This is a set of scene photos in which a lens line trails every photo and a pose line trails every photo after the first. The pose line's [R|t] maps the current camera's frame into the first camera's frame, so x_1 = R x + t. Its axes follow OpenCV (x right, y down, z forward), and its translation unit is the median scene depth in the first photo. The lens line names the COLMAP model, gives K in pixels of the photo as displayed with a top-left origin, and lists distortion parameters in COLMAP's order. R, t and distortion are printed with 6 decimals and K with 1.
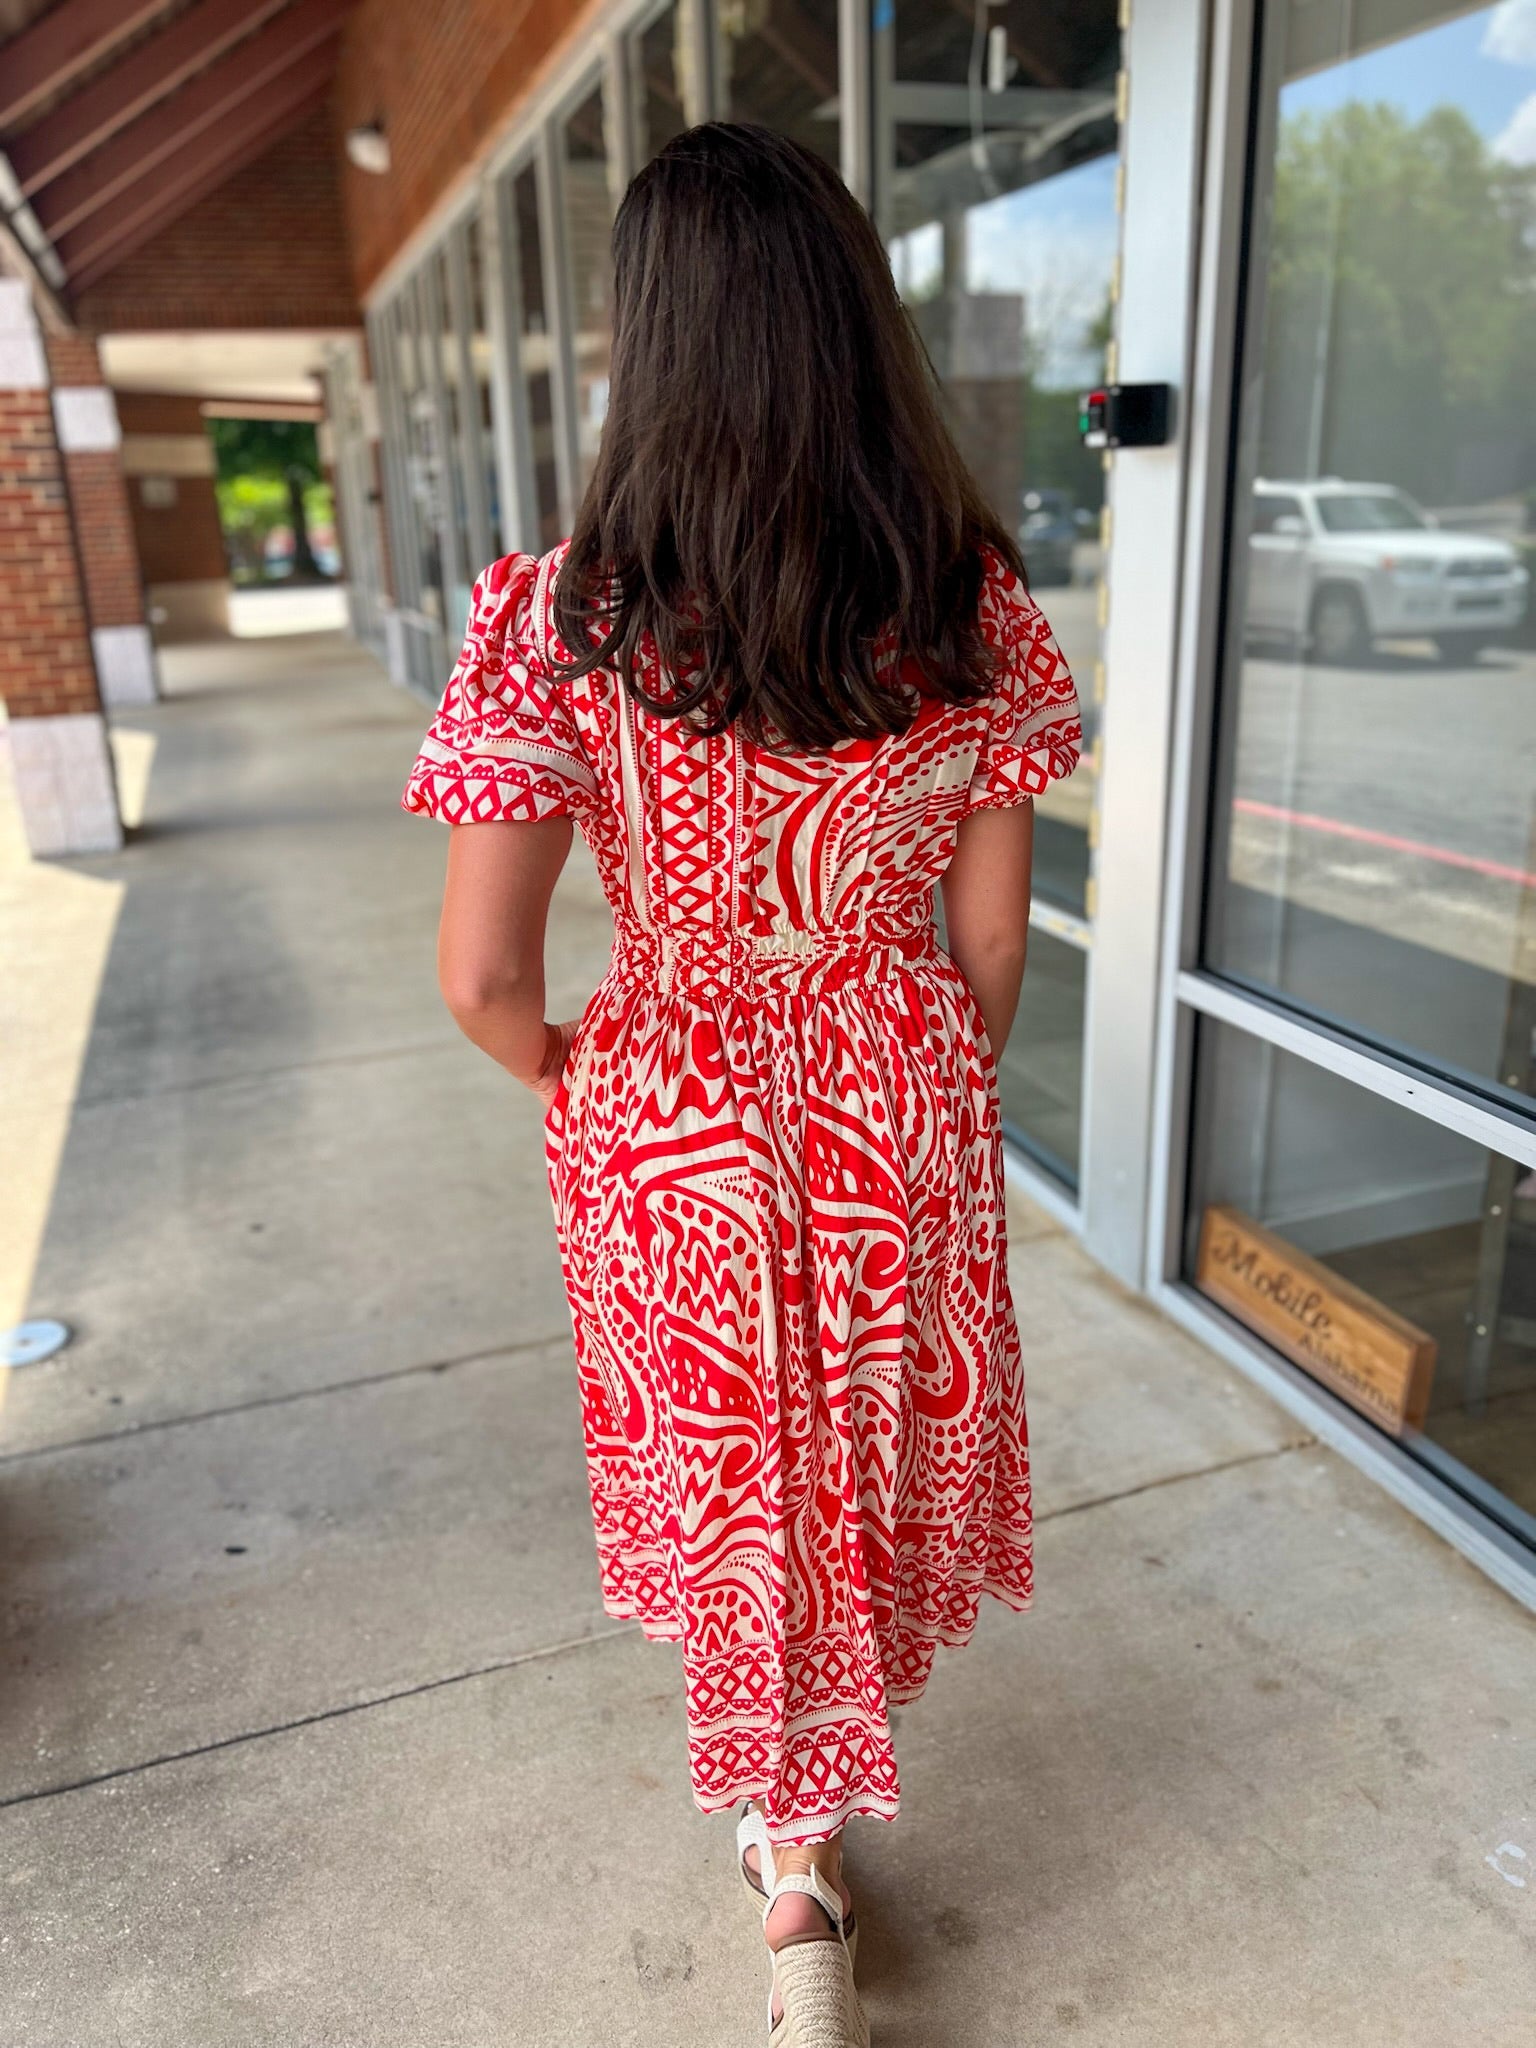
lens RADIAL K [[1551.7, 0, 765.2], [0, 1551.7, 1016.3], [0, 0, 1]] dist [0.032438, -0.039703]
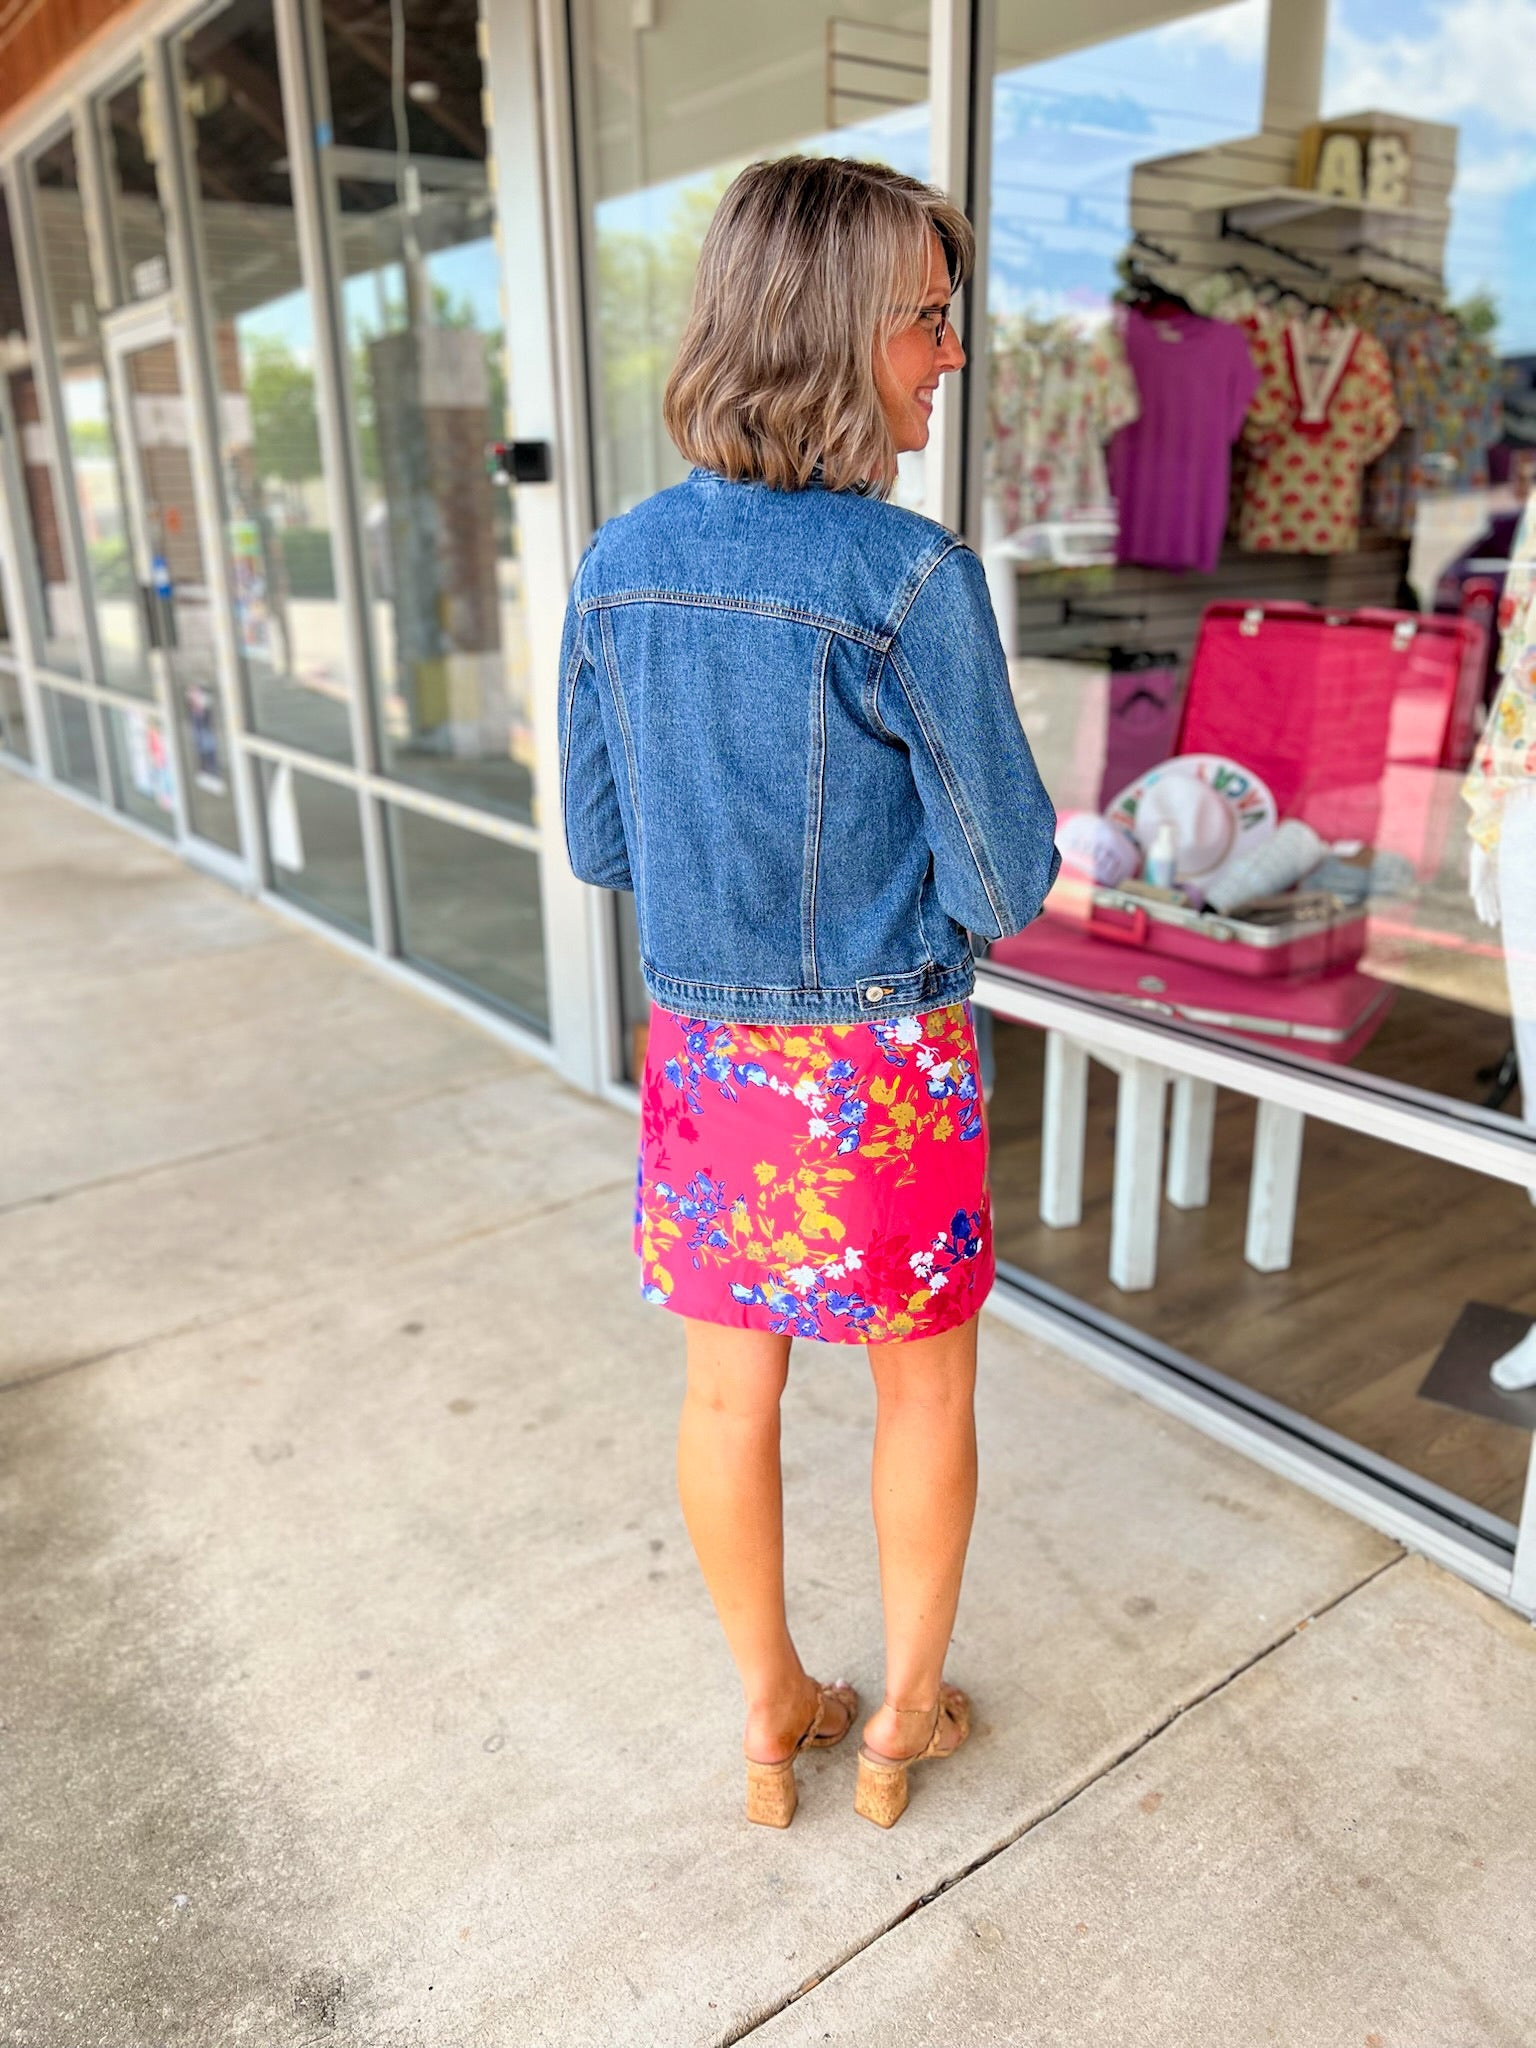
lens RADIAL K [[1551.7, 0, 771.0], [0, 1551.7, 1025.1], [0, 0, 1]] dist [0.032438, -0.039703]
pose [[0.954430, -0.082470, 0.286815, -0.001178], [0.082822, 0.996504, 0.010927, 0.133119], [-0.286714, 0.013325, 0.957924, -0.426361]]
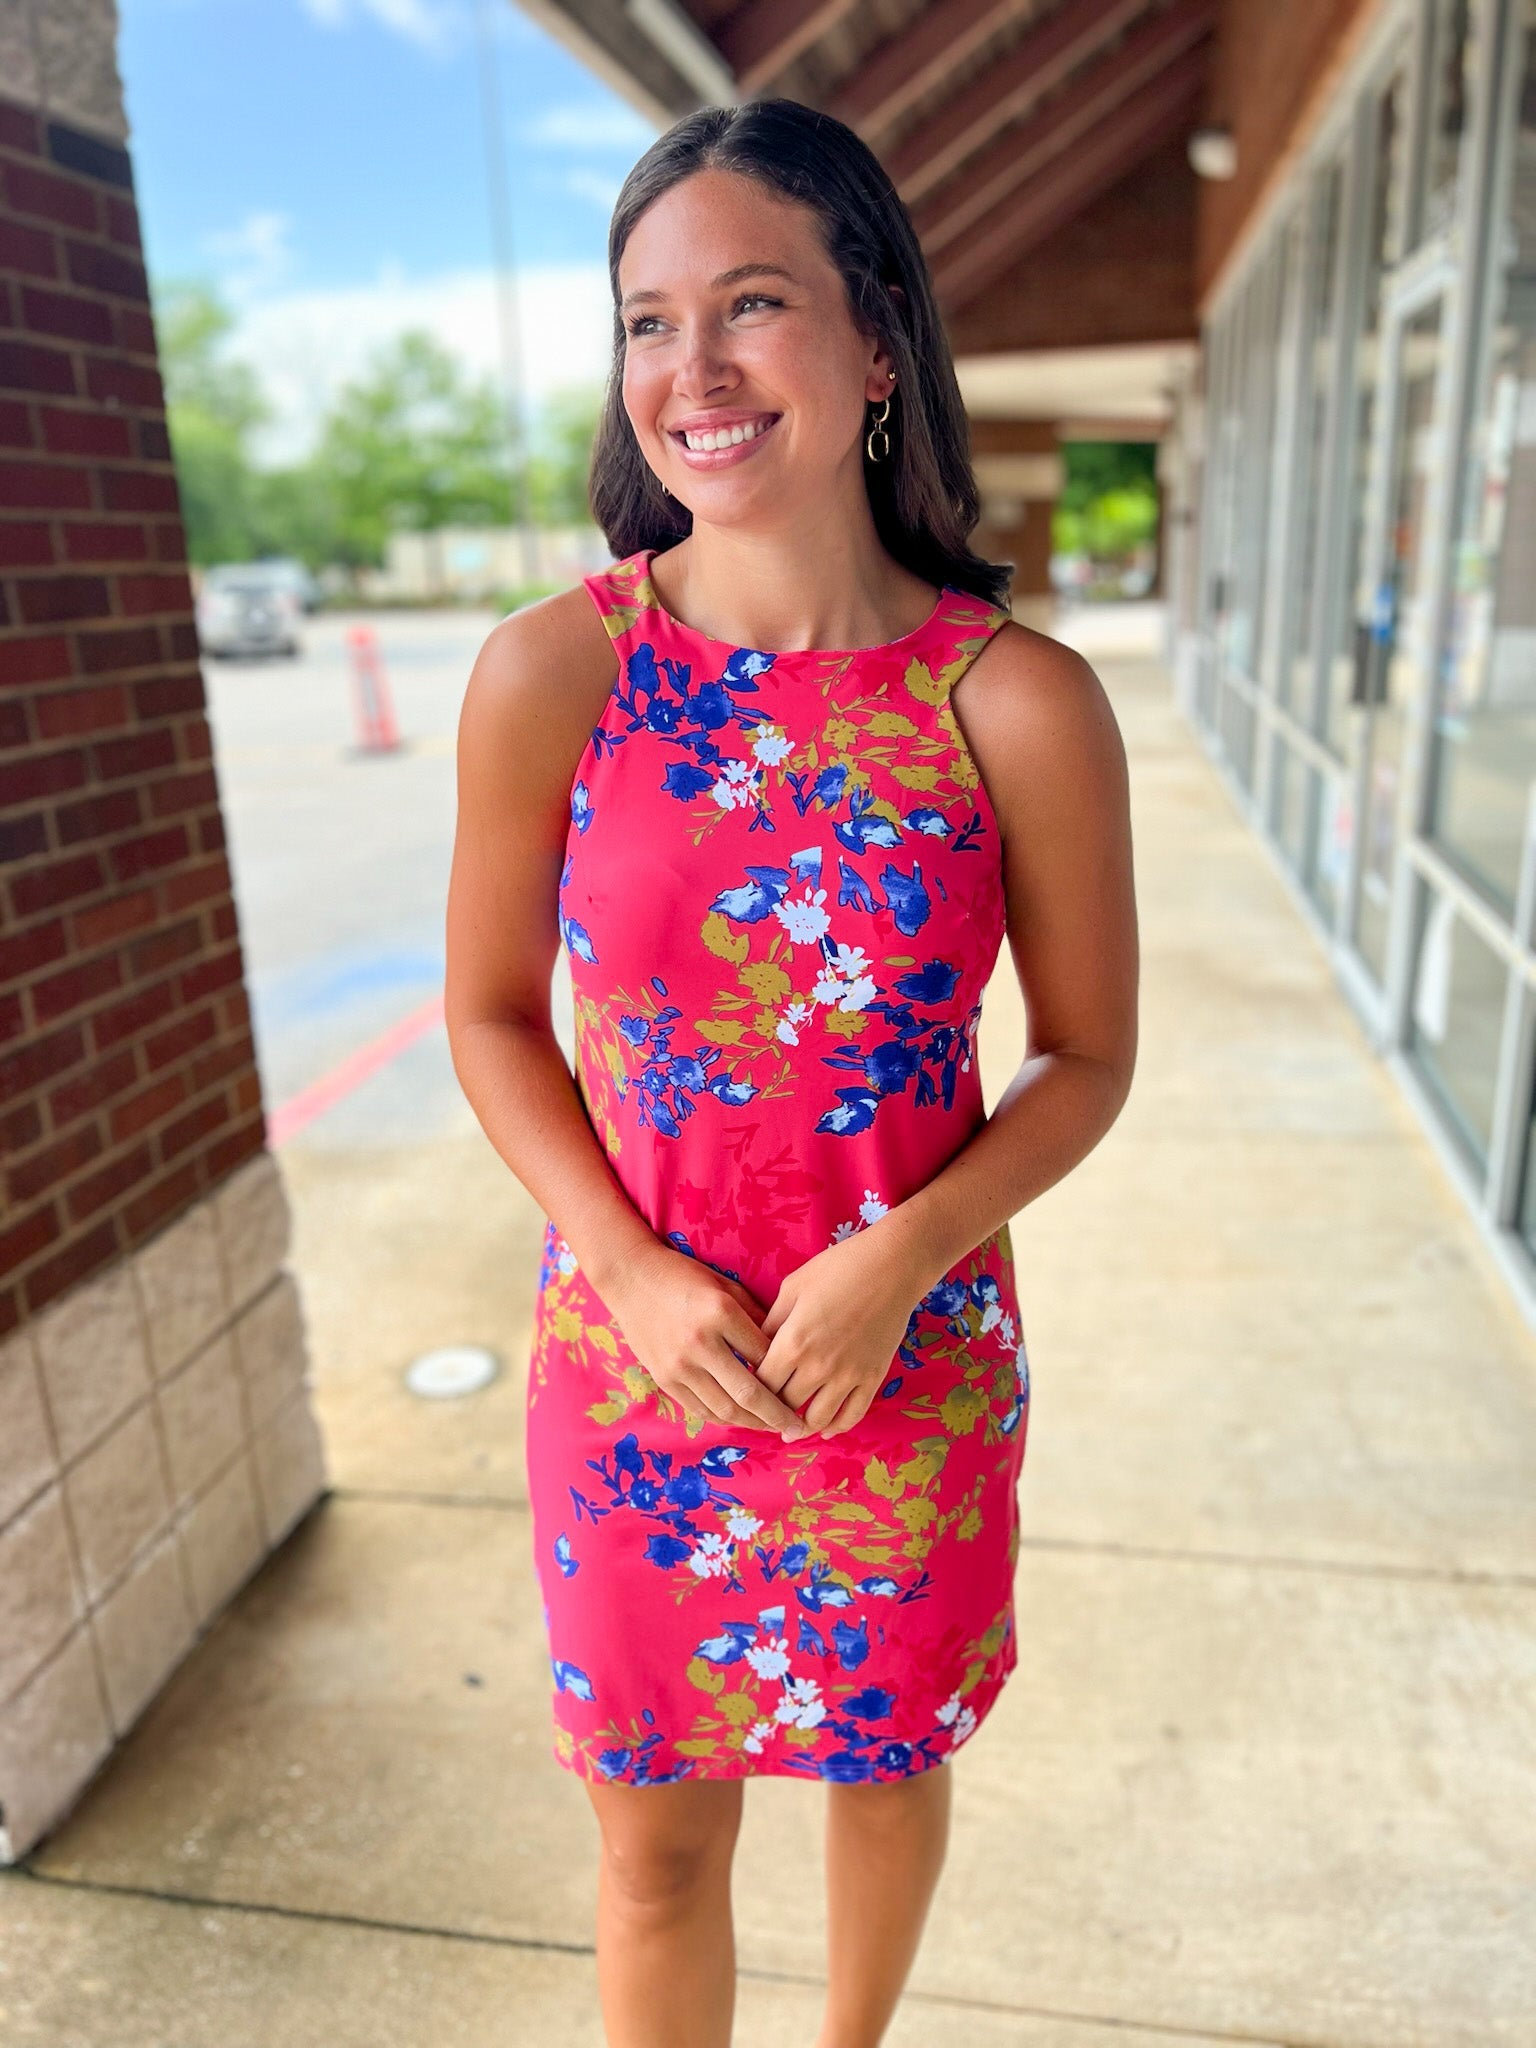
lens RADIAL K [[1551.7, 0, 767.0], [0, 1551.7, 1023.1], [0, 0, 1]] dist [0.032438, -0.039703]
pose [[0.863251, 0.150776, -0.481731, 0.183803], [-0.153069, 0.987602, 0.034812, -0.094868], [0.481008, 0.043686, 0.875627, 0.236655]]
